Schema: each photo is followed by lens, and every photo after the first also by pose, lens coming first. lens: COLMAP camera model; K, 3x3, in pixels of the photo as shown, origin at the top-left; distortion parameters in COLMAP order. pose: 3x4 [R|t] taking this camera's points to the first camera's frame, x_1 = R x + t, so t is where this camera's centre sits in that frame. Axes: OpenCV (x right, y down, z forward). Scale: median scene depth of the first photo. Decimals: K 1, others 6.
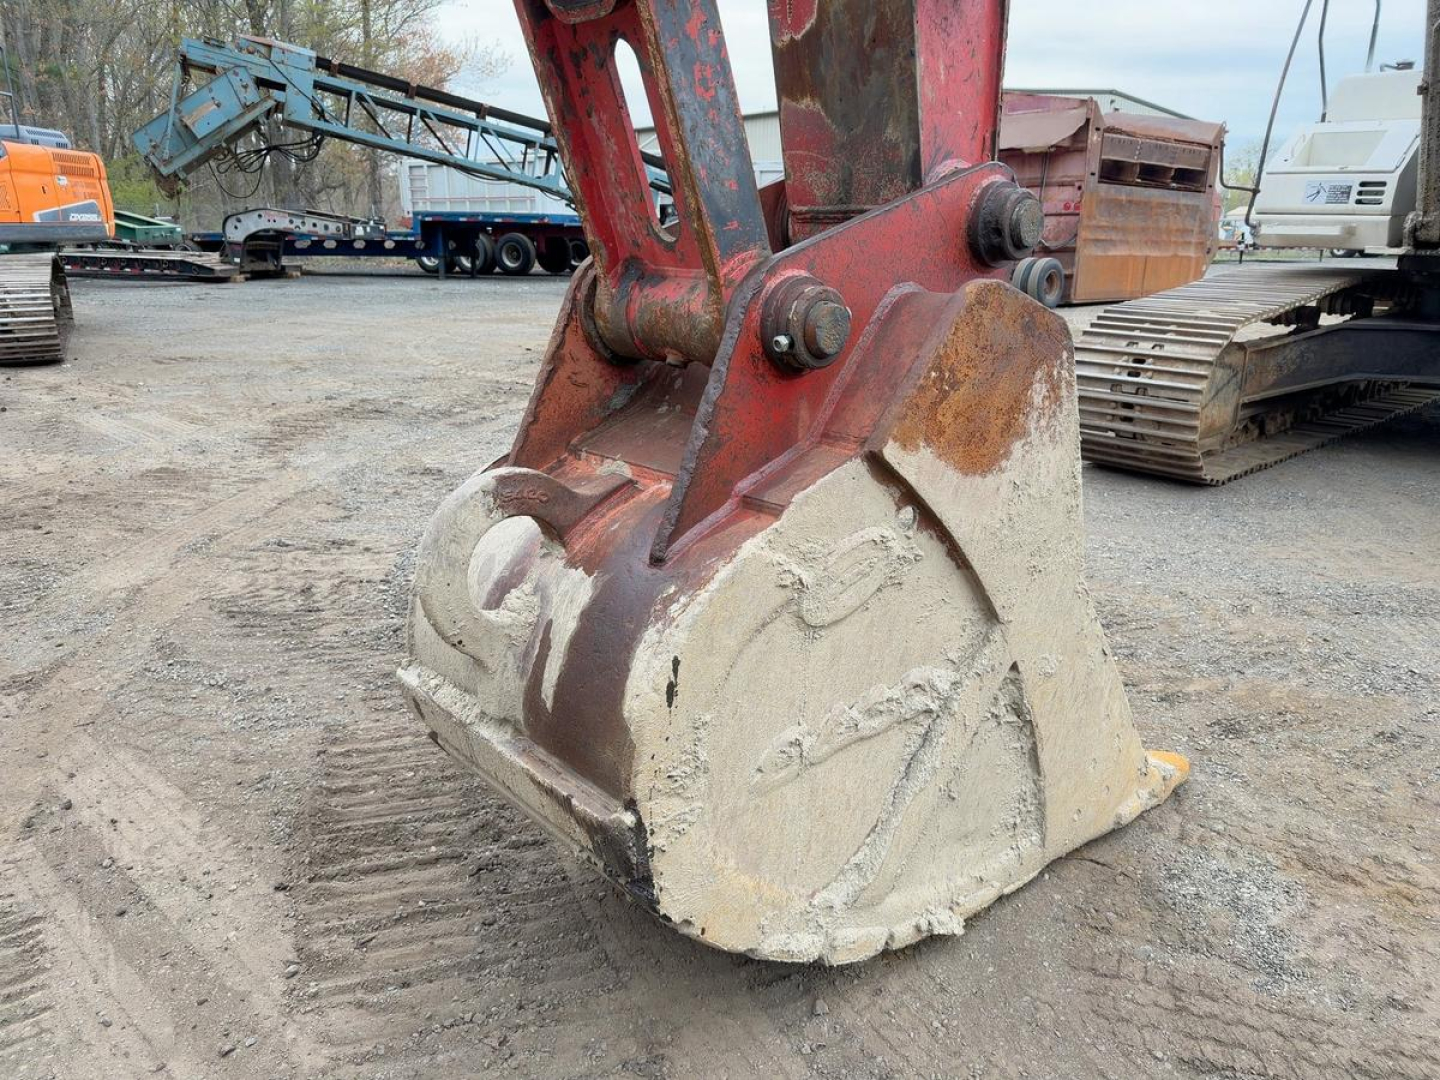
lens RADIAL K [[1016.2, 0, 715.9], [0, 1016.2, 534.6], [0, 0, 1]] dist [0.057166, -0.076130]
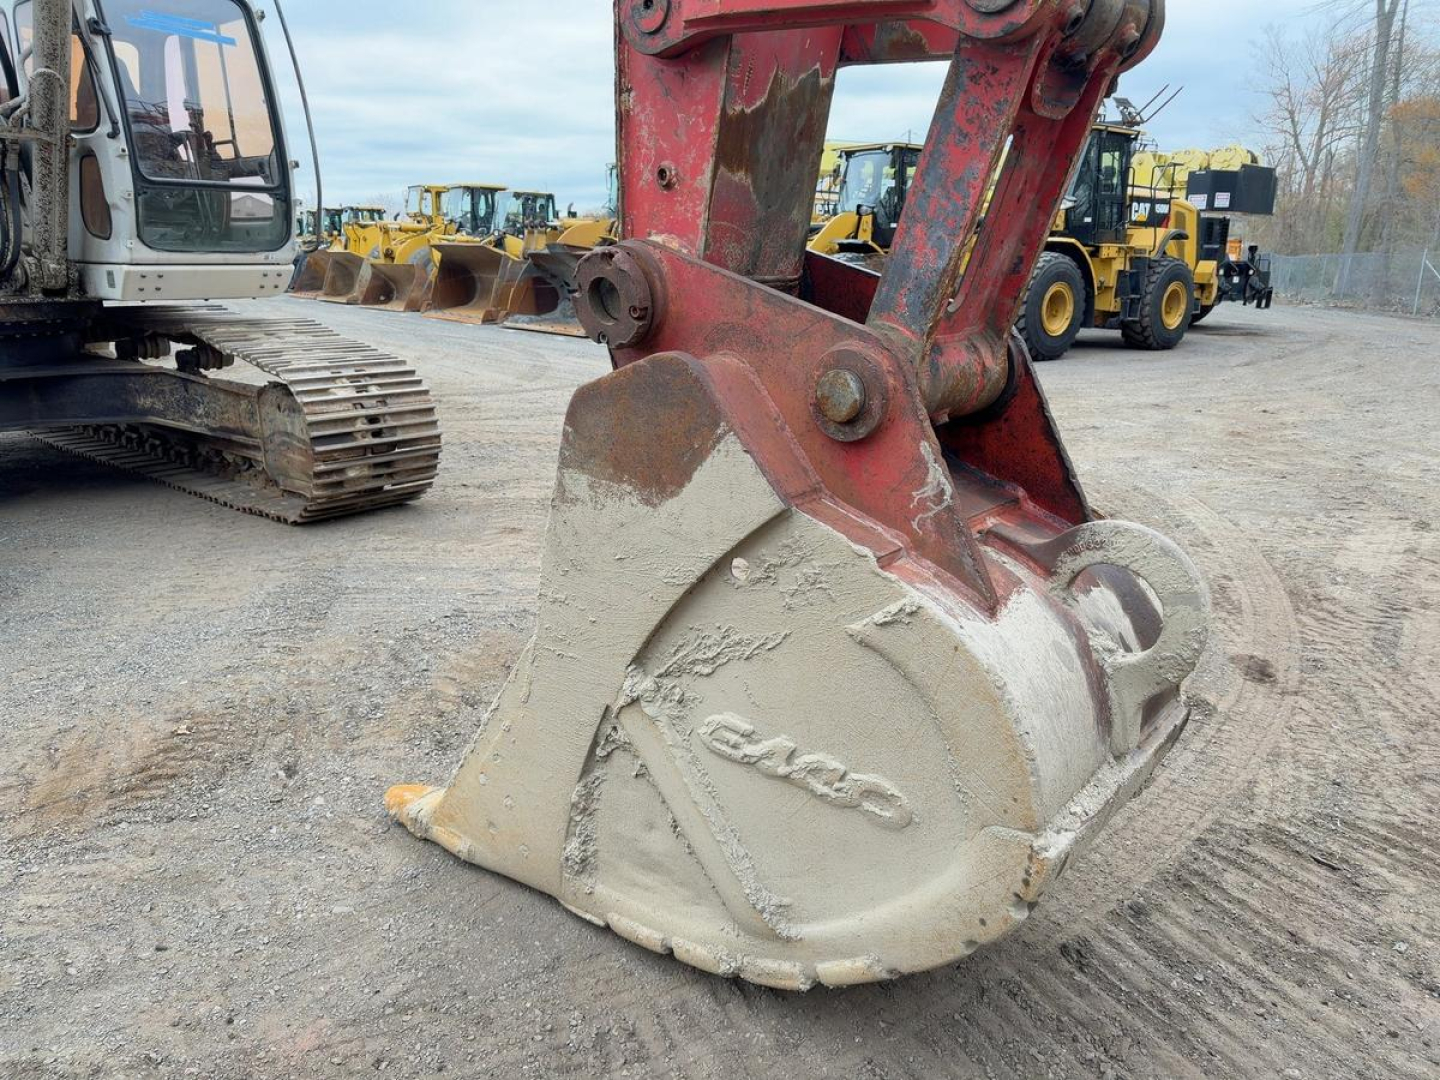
lens RADIAL K [[1011.9, 0, 713.7], [0, 1011.9, 545.3], [0, 0, 1]] dist [0.062155, -0.079134]
pose [[-0.147413, -0.275132, 0.950038, -0.551915], [0.295357, 0.904460, 0.307762, -0.236203], [-0.943946, 0.325968, -0.052067, 0.689880]]
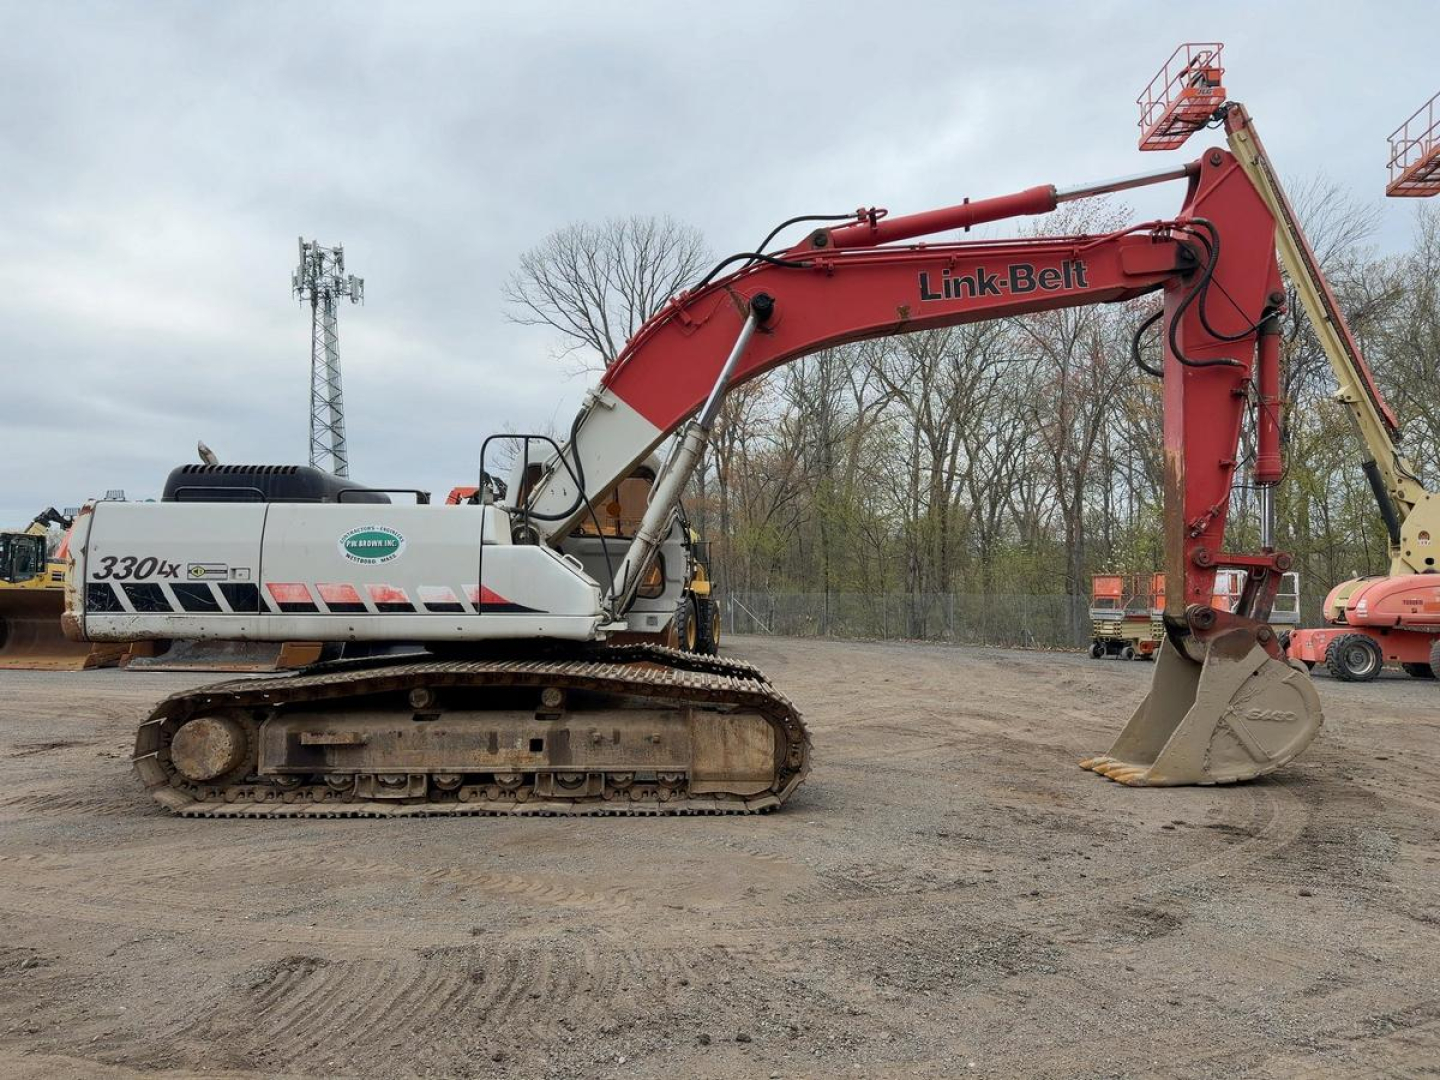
lens RADIAL K [[993.1, 0, 720.5], [0, 993.1, 558.7], [0, 0, 1]] dist [0.036203, -0.004304]
pose [[-0.767361, 0.018675, 0.640943, -0.621409], [0.188785, 0.961851, 0.197996, -1.050094], [-0.612794, 0.272935, -0.741613, 3.172705]]
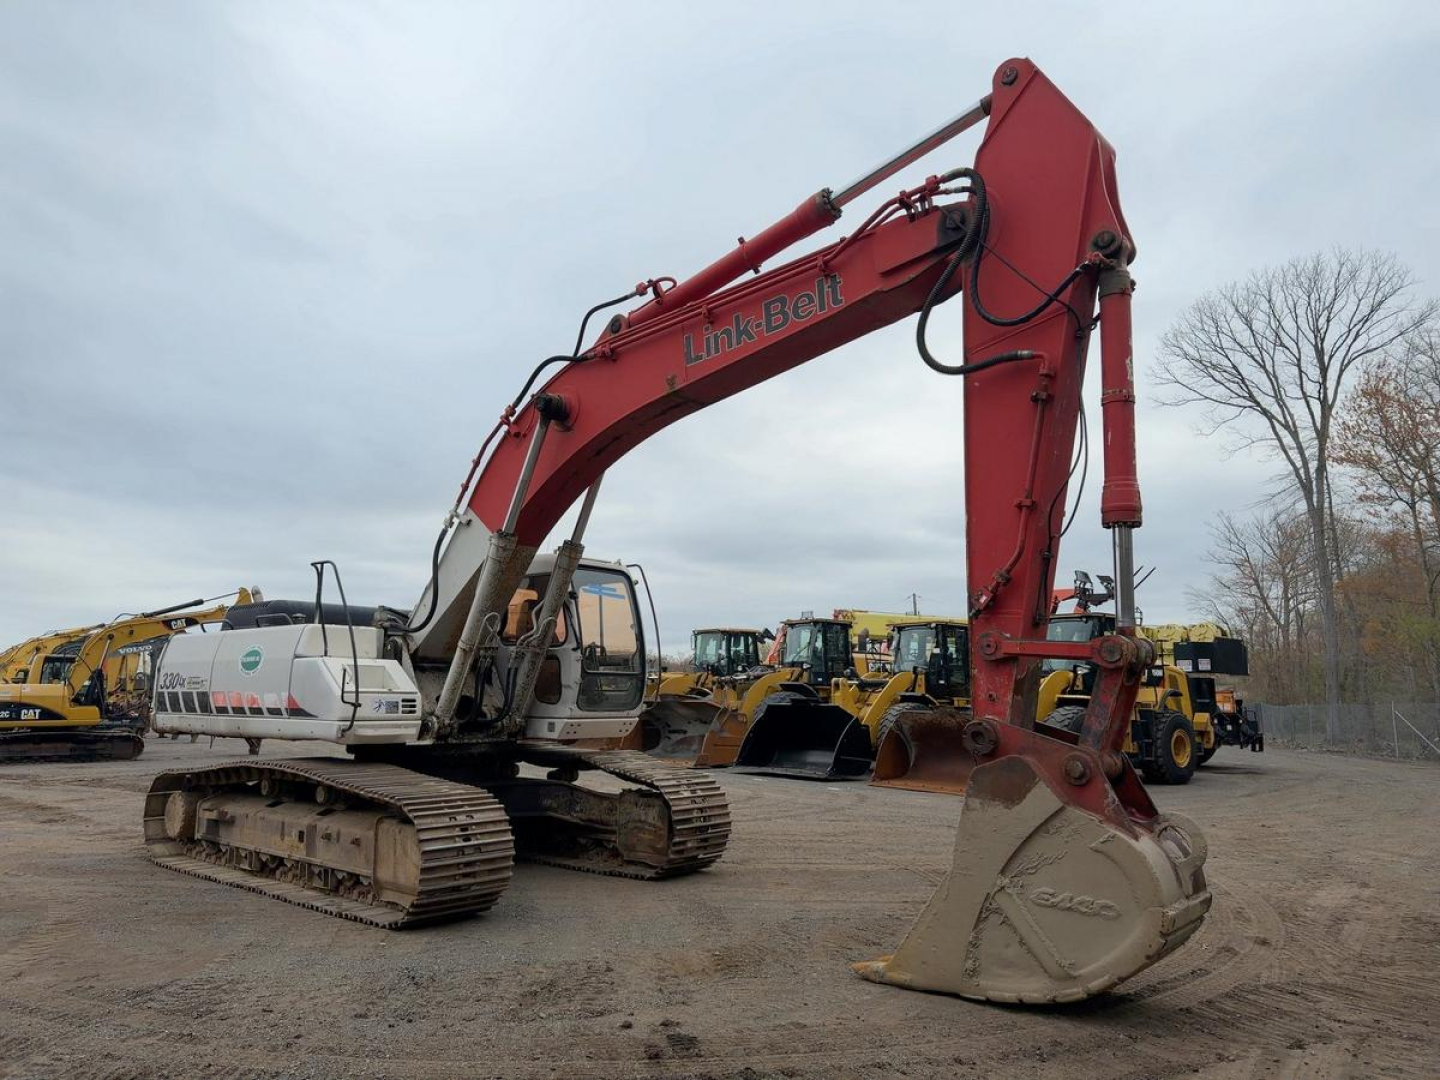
lens RADIAL K [[1011.9, 0, 713.7], [0, 1011.9, 545.3], [0, 0, 1]] dist [0.062155, -0.079134]
pose [[-0.137689, 0.142770, 0.980132, -1.576144], [0.293573, 0.950974, -0.097282, -0.468722], [-0.945969, 0.274345, -0.172852, 1.283182]]
